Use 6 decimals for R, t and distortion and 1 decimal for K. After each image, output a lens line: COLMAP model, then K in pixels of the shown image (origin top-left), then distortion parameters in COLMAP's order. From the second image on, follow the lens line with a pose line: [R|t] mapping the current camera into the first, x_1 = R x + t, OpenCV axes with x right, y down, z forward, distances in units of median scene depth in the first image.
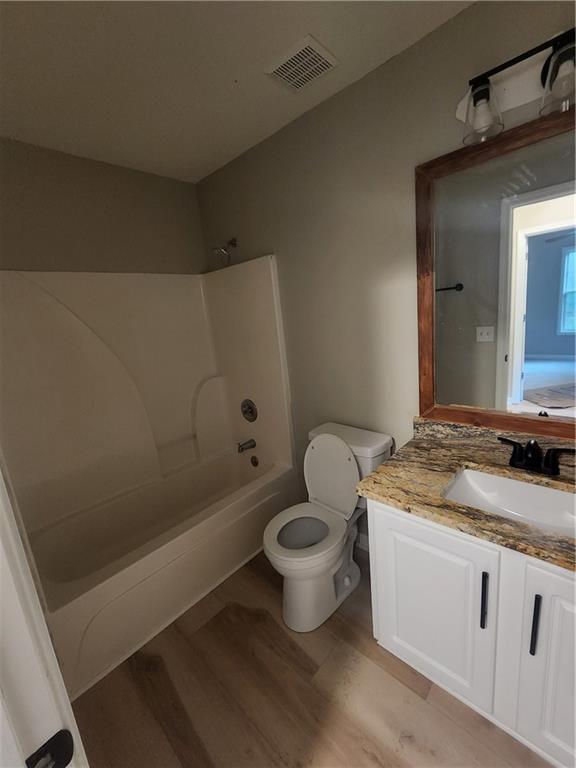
lens RADIAL K [[318.2, 0, 286.9], [0, 318.2, 380.4], [0, 0, 1]] dist [-0.004055, 0.000178]
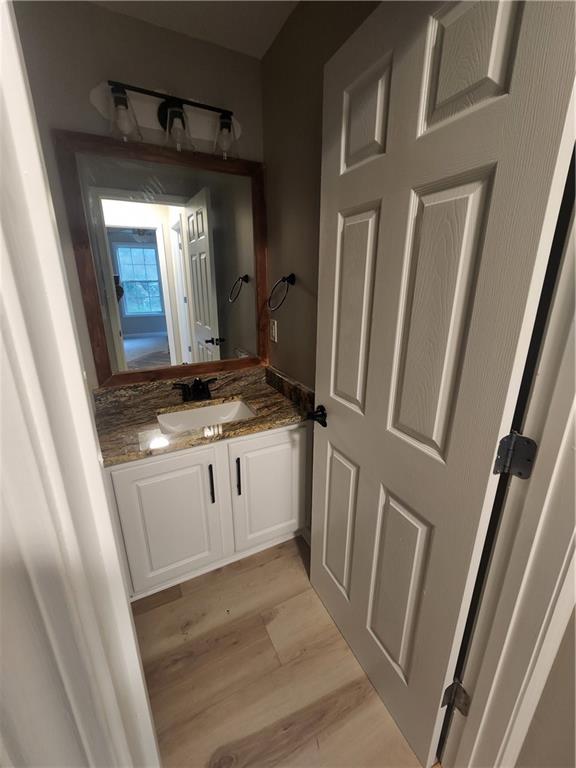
lens RADIAL K [[318.2, 0, 289.6], [0, 318.2, 383.0], [0, 0, 1]] dist [-0.004055, 0.000178]
pose [[0.328080, -0.196008, 0.924091, -0.388585], [0.155445, 0.976103, 0.151853, 0.045302], [-0.931773, 0.093825, 0.350708, 0.069489]]
